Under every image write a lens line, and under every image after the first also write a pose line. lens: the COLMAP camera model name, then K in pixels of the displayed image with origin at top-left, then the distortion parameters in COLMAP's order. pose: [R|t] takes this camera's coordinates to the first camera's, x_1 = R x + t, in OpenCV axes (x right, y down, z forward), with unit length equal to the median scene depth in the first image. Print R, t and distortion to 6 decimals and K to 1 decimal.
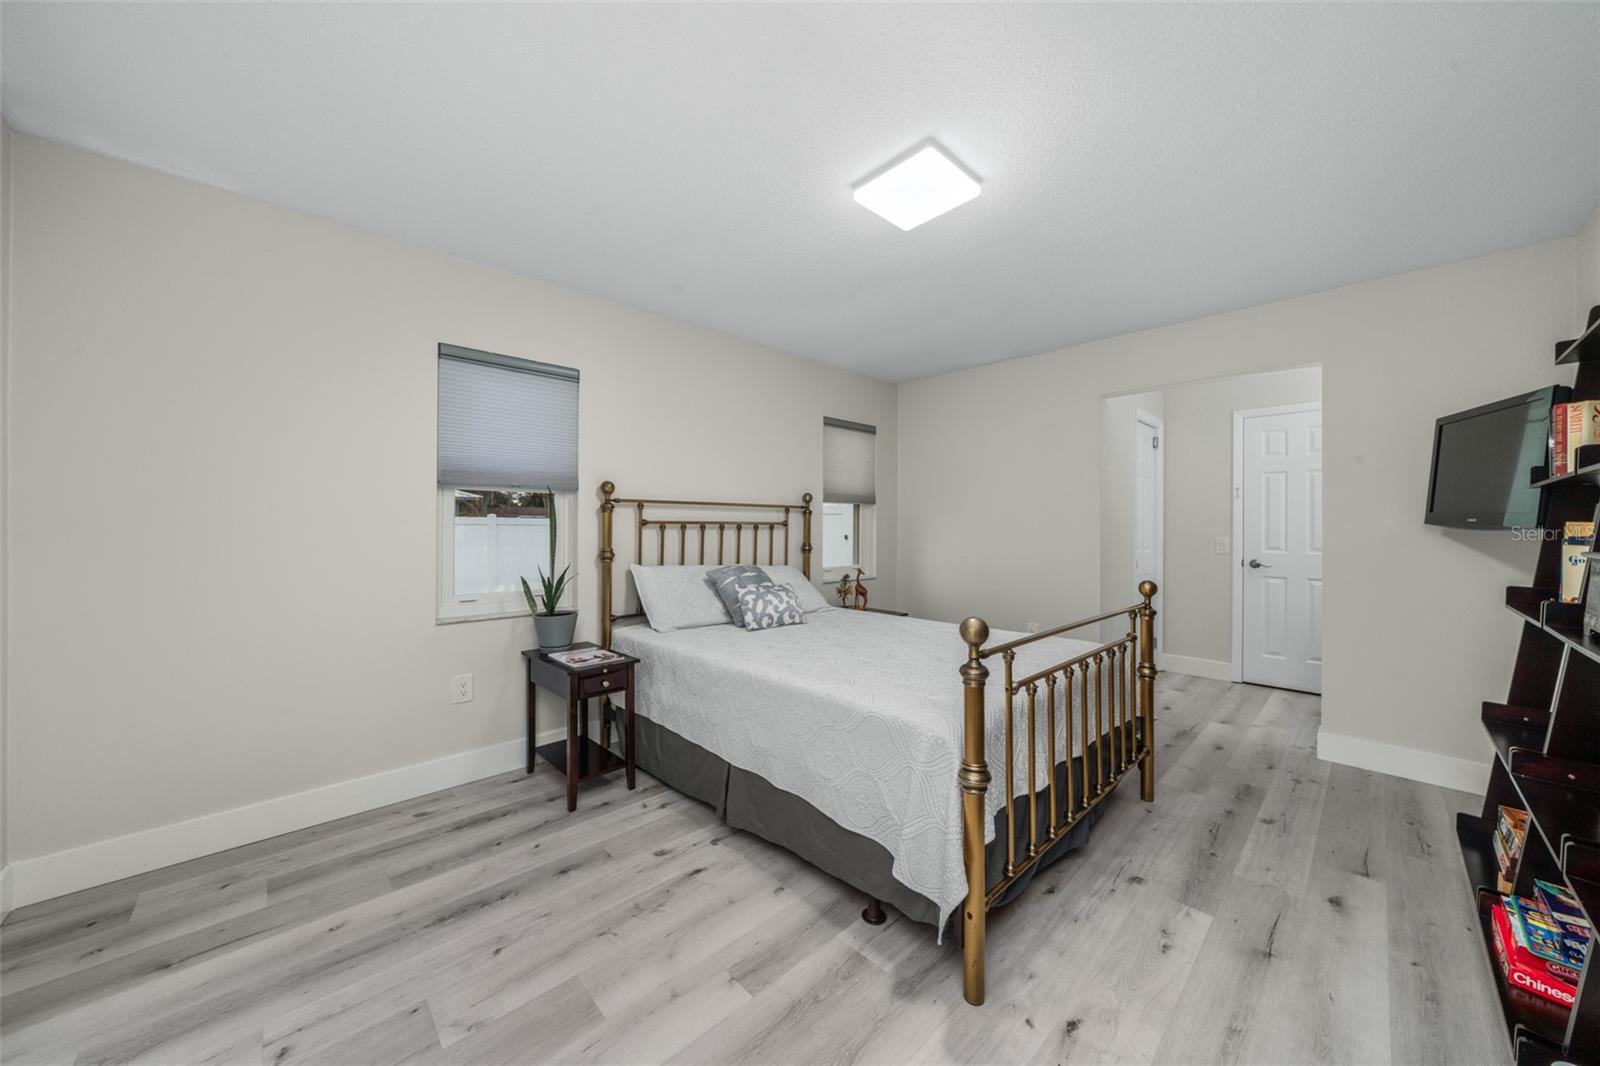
lens RADIAL K [[549.3, 0, 800.0], [0, 549.3, 533.0], [0, 0, 1]] dist [-0.001018, 0.000141]
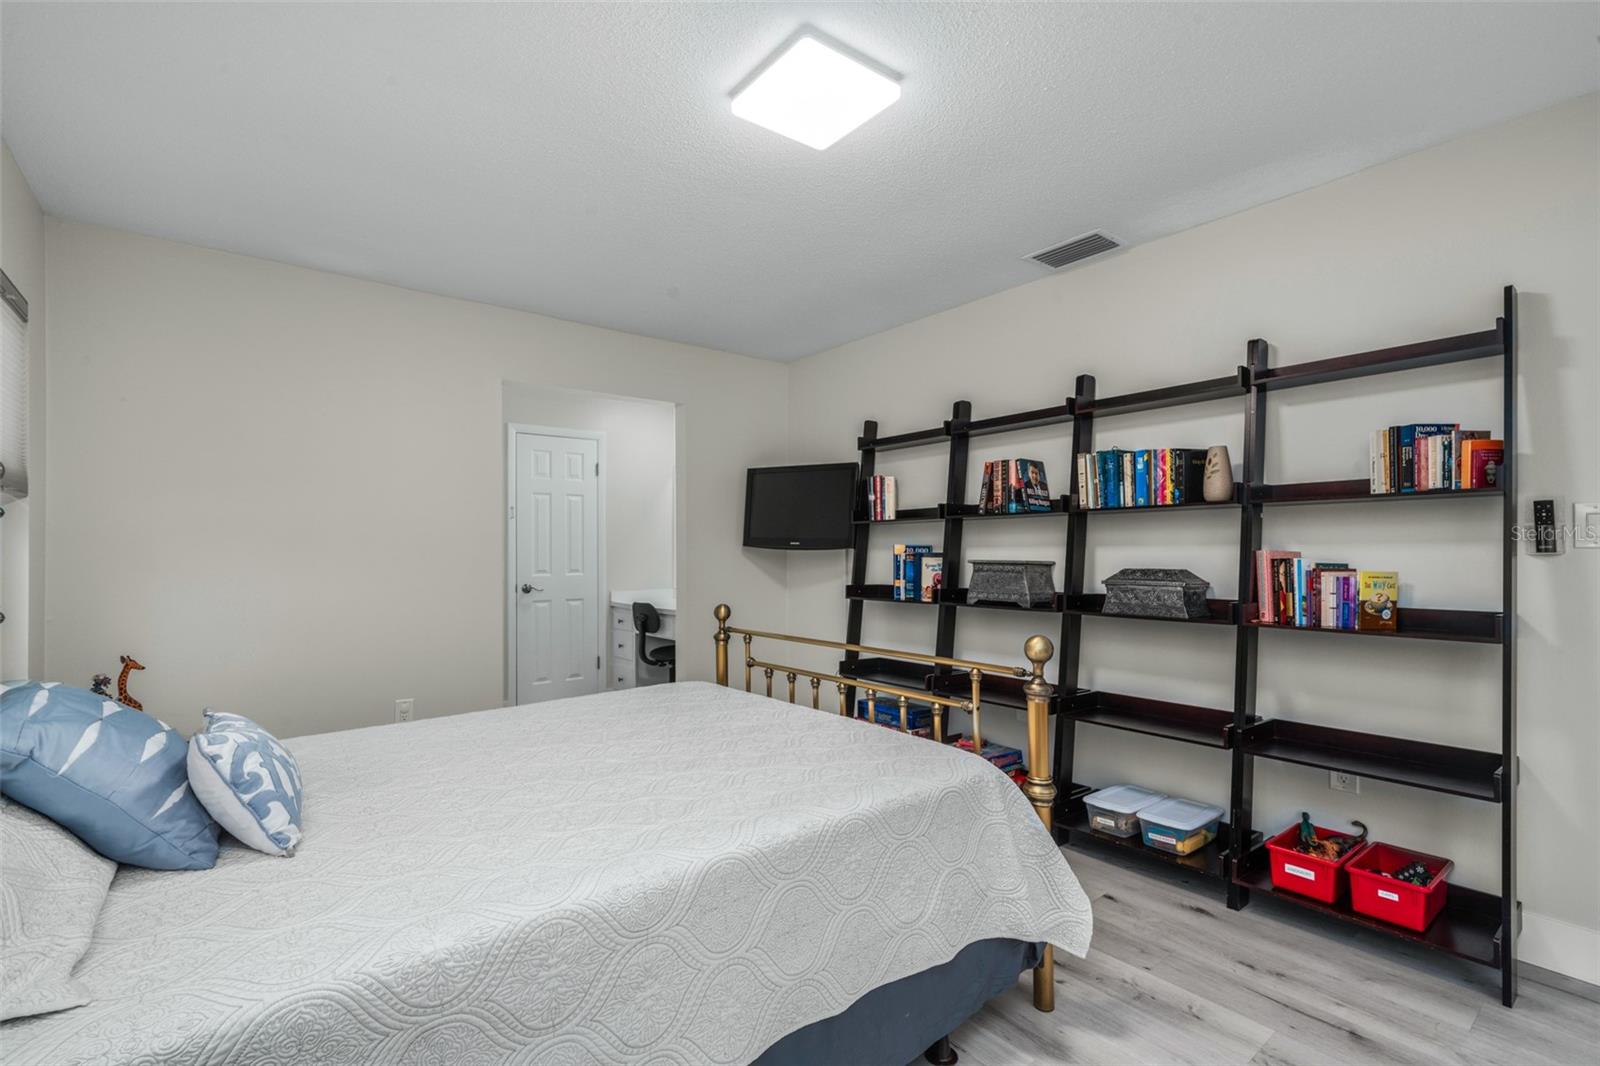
lens RADIAL K [[713.1, 0, 797.6], [0, 713.1, 555.4], [0, 0, 1]] dist [0.013025, -0.000204]
pose [[0.107456, -0.013767, 0.994115, -0.557281], [0.018334, 0.999762, 0.011864, -0.011729], [-0.994041, 0.016951, 0.107683, 0.688032]]
